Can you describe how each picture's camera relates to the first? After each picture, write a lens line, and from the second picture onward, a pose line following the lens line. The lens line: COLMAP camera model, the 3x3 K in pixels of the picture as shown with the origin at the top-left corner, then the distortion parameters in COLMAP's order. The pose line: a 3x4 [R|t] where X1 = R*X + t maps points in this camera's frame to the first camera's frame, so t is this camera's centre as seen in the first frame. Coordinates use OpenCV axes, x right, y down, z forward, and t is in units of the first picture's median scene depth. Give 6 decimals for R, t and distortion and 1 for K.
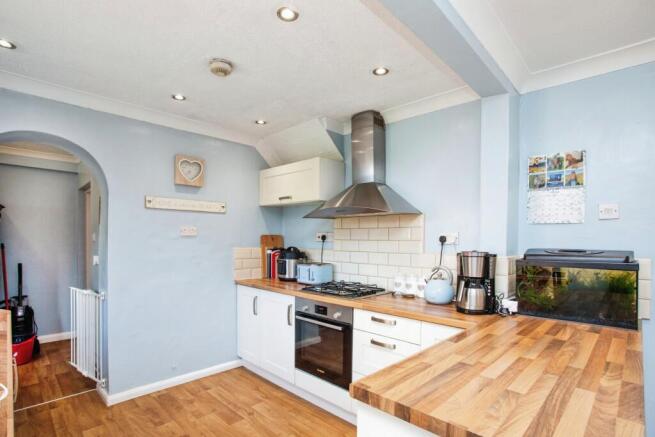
lens RADIAL K [[321.9, 0, 320.0], [0, 321.9, 246.5], [0, 0, 1]] dist [-0.003145, 0.000311]
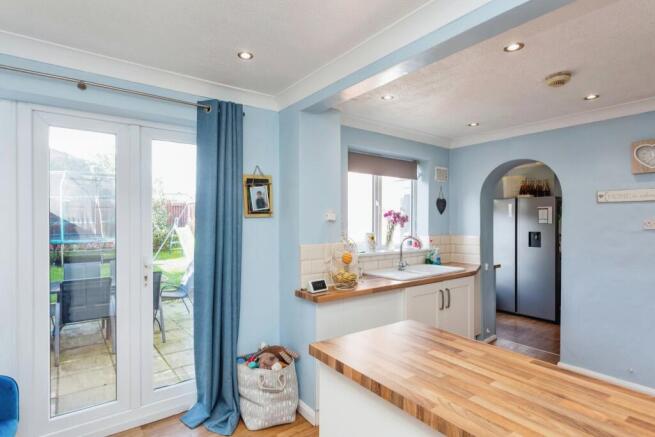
lens RADIAL K [[321.9, 0, 327.0], [0, 321.9, 220.6], [0, 0, 1]] dist [-0.003145, 0.000311]
pose [[-0.162706, -0.011428, -0.986608, 1.441535], [-0.028234, 0.999577, -0.006922, -0.061328], [0.986271, 0.026730, -0.162959, 0.632961]]
